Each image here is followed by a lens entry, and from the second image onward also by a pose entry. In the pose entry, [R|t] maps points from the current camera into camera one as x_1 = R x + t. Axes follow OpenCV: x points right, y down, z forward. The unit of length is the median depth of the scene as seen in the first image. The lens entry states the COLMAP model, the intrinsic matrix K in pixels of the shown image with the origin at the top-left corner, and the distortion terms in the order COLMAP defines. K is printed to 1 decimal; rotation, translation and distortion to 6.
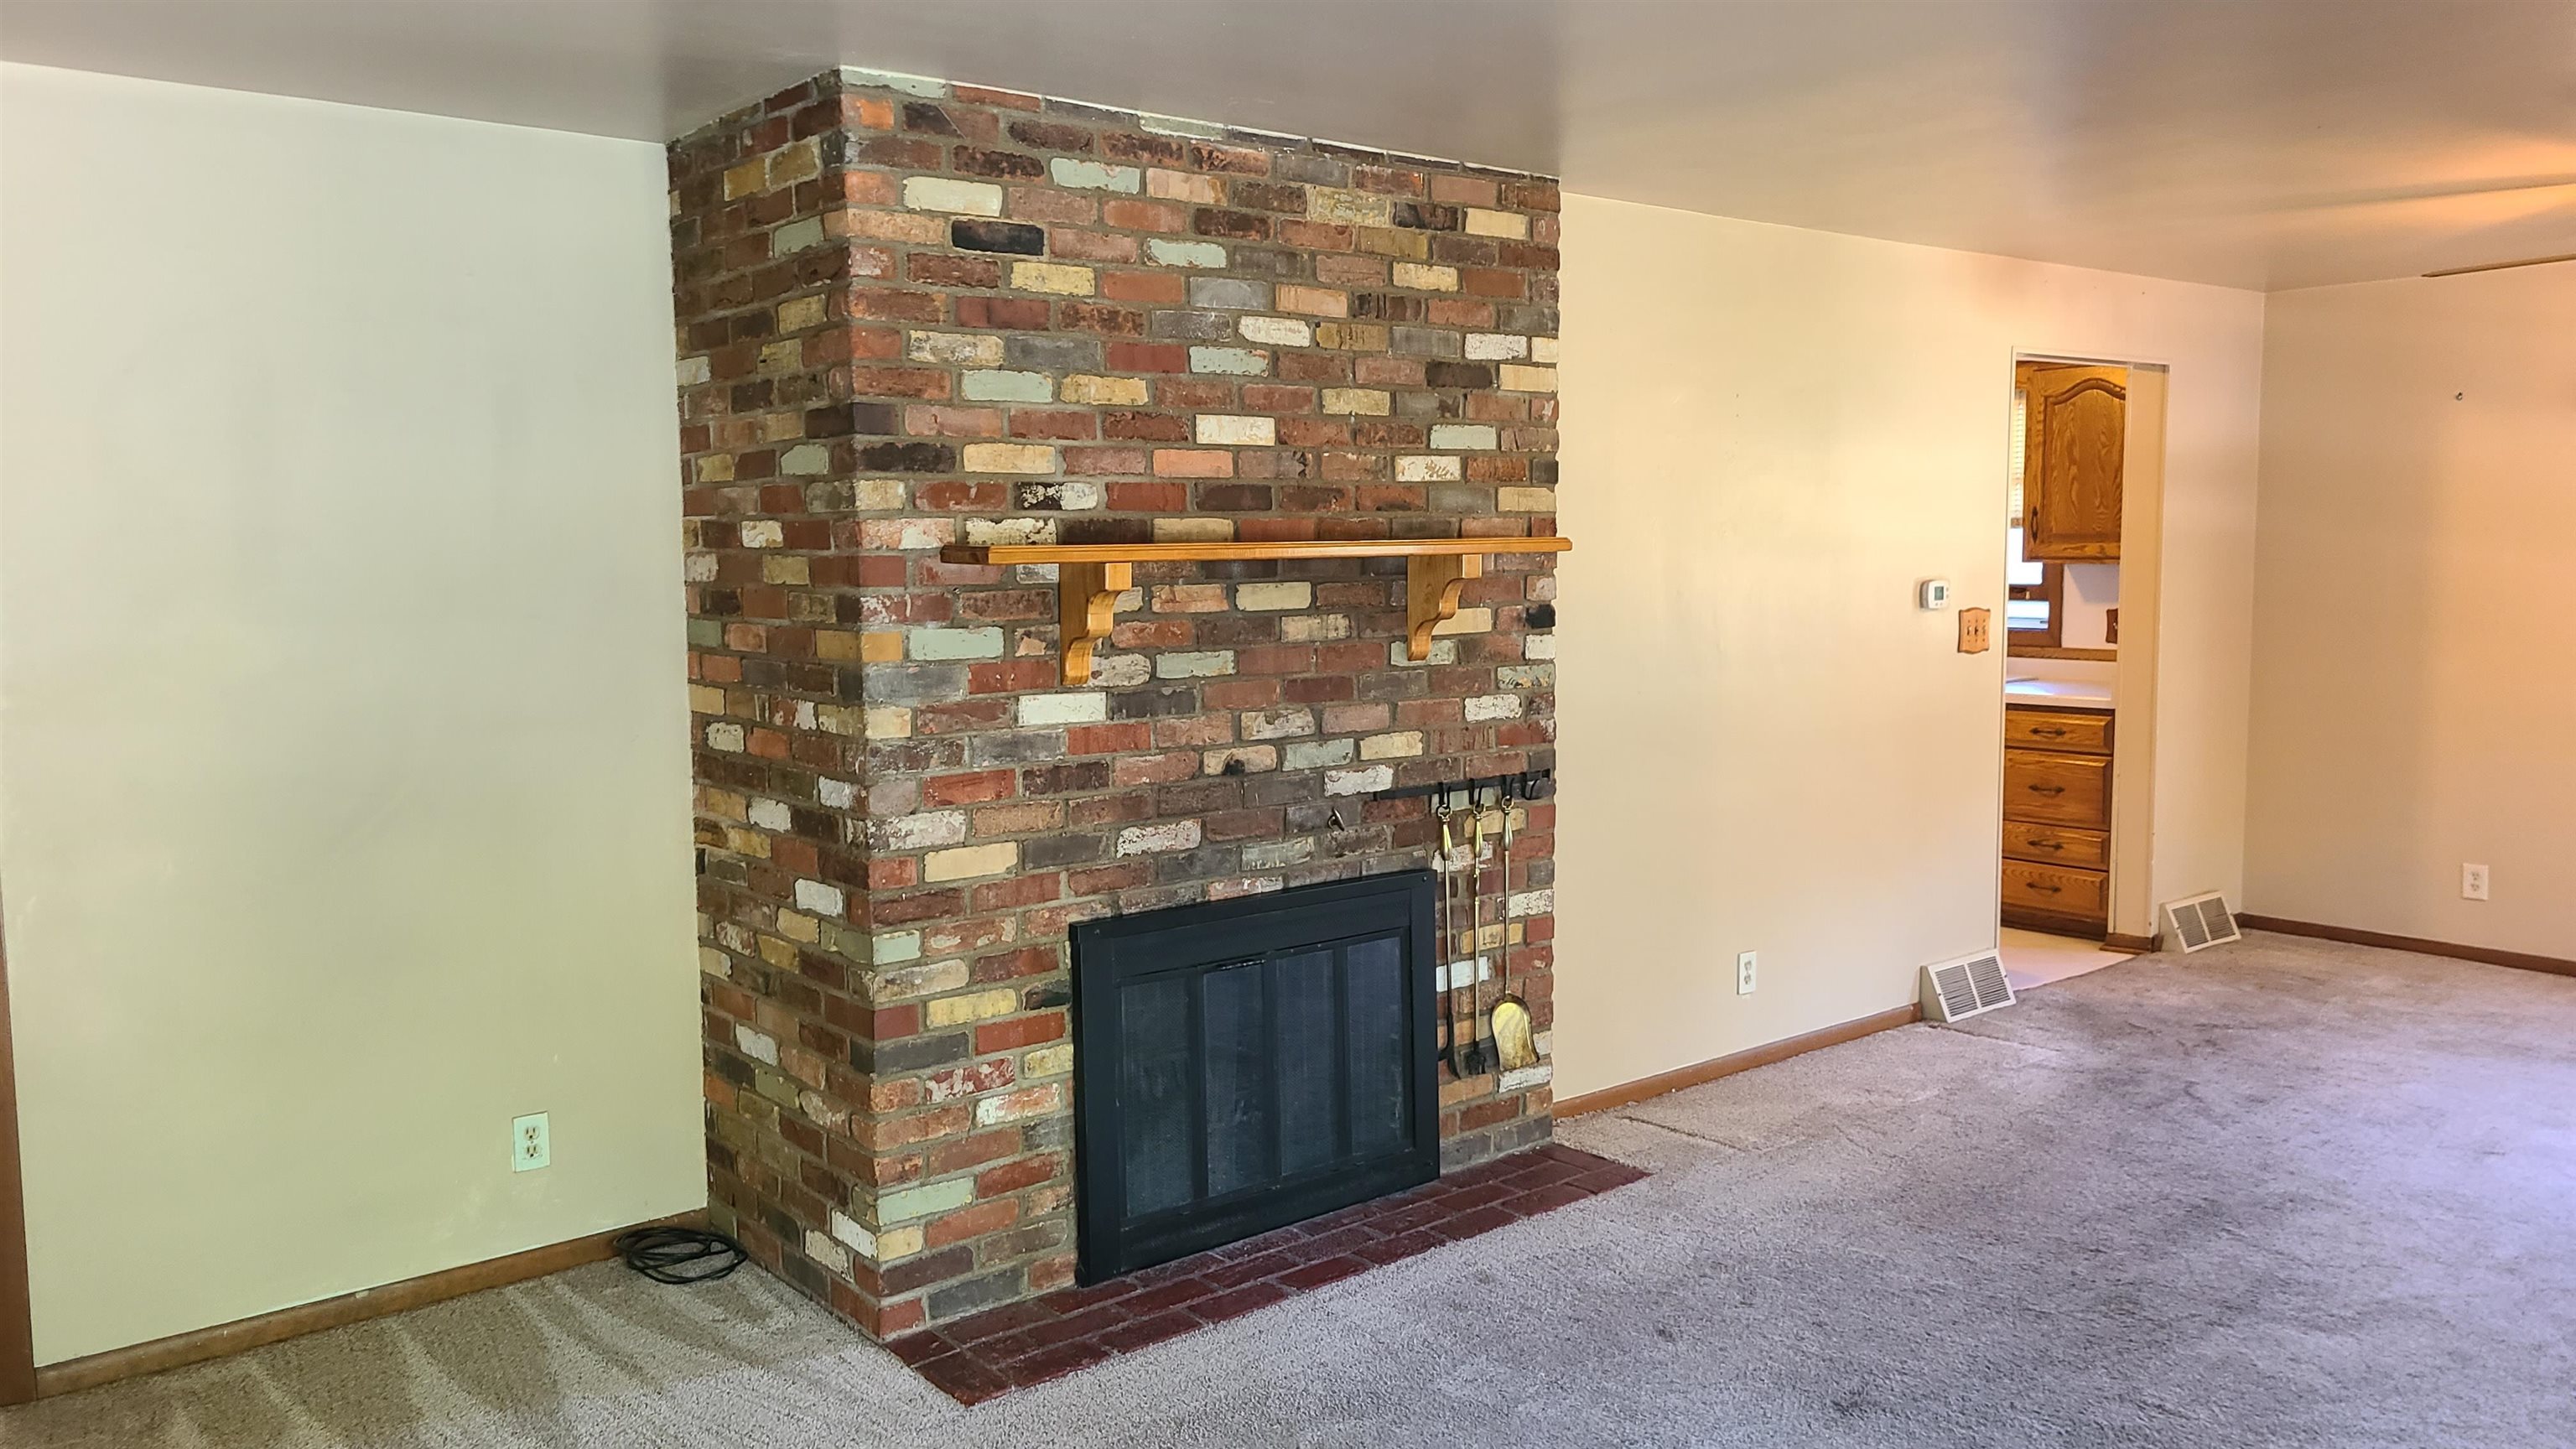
lens RADIAL K [[1929.1, 0, 1288.0], [0, 1929.1, 724.5], [0, 0, 1]] dist [0.053412, -0.014586]
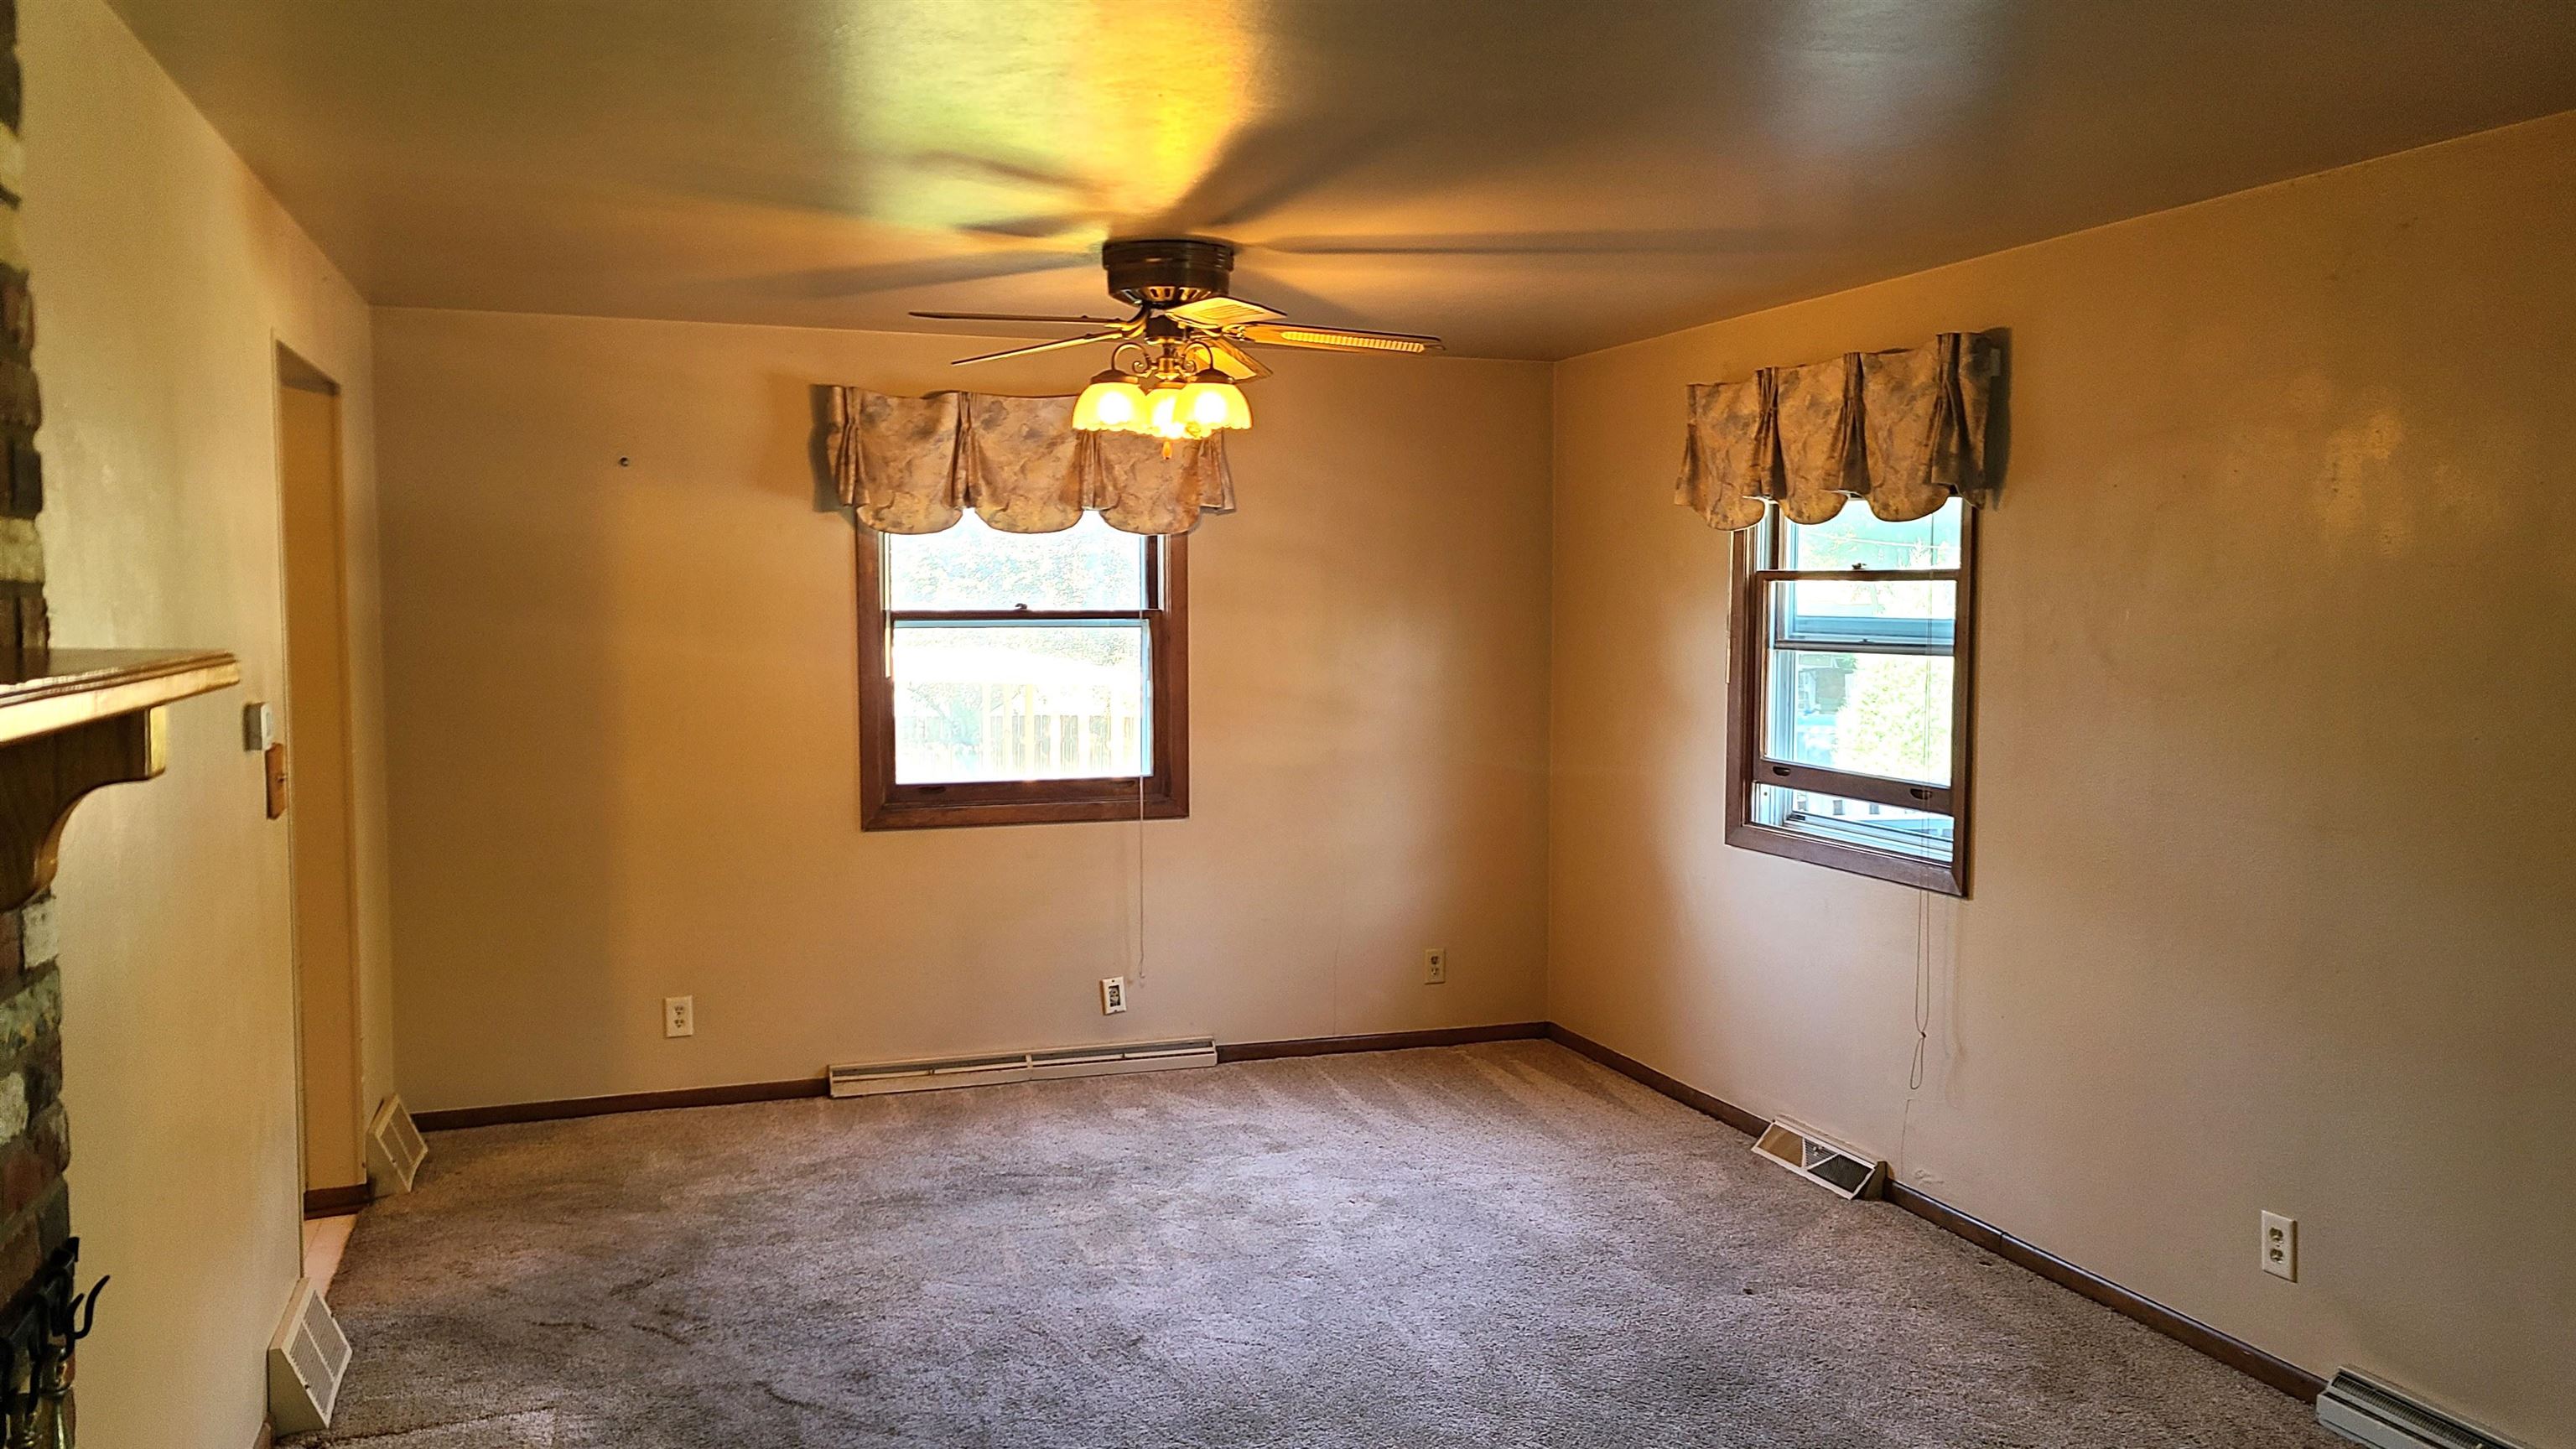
lens RADIAL K [[1929.1, 0, 1288.0], [0, 1929.1, 724.5], [0, 0, 1]] dist [0.053412, -0.014586]
pose [[0.365101, -0.057490, 0.929191, -0.119484], [0.095295, 0.995157, 0.024128, -0.057174], [-0.926078, 0.079739, 0.368811, 0.534214]]
